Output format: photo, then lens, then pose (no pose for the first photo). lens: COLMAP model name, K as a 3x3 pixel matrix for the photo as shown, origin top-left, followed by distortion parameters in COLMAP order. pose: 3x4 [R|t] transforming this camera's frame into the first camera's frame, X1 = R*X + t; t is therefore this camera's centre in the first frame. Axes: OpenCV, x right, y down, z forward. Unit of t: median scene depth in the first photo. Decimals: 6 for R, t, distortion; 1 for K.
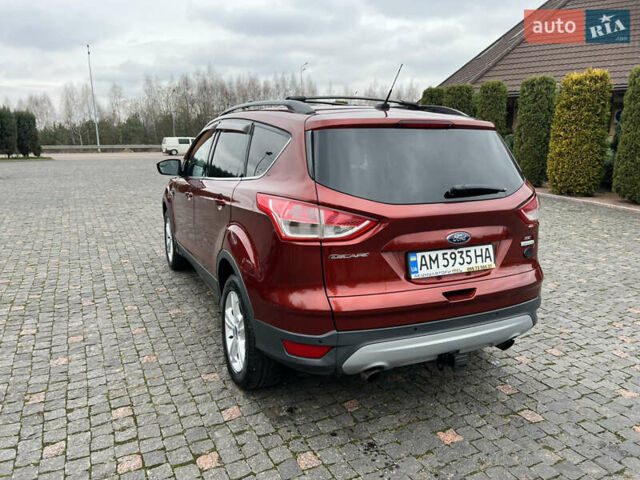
lens RADIAL K [[477.0, 0, 318.1], [0, 477.0, 245.5], [0, 0, 1]] dist [0.048929, -0.056214]
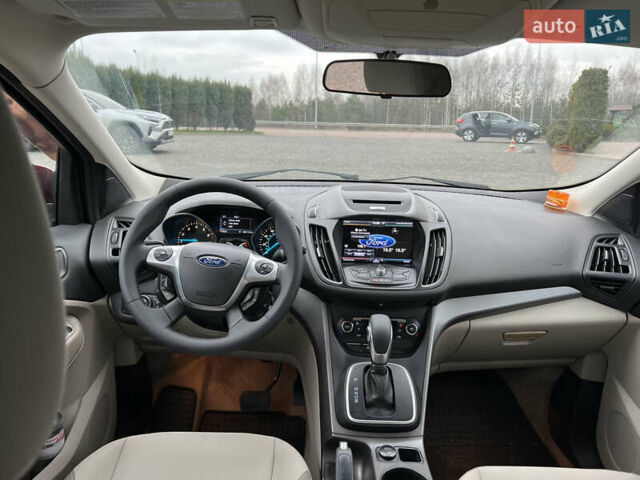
lens RADIAL K [[477.0, 0, 320.8], [0, 477.0, 234.9], [0, 0, 1]] dist [0.048929, -0.056214]
pose [[0.907621, 0.125585, -0.400566, -0.064513], [-0.118231, 0.992049, 0.043131, -0.177416], [0.402798, 0.008213, 0.915252, 0.876415]]
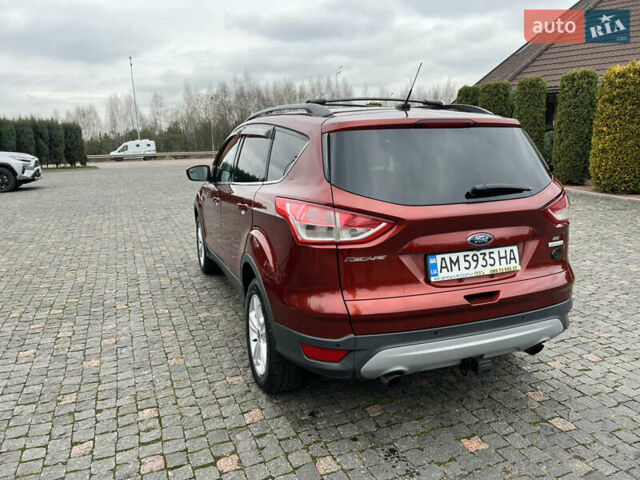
lens RADIAL K [[477.0, 0, 320.6], [0, 477.0, 245.5], [0, 0, 1]] dist [0.048929, -0.056214]
pose [[0.997232, -0.010735, -0.073568, 0.022030], [0.010286, 0.999926, -0.006480, -0.000105], [0.073632, 0.005705, 0.997269, 0.003407]]
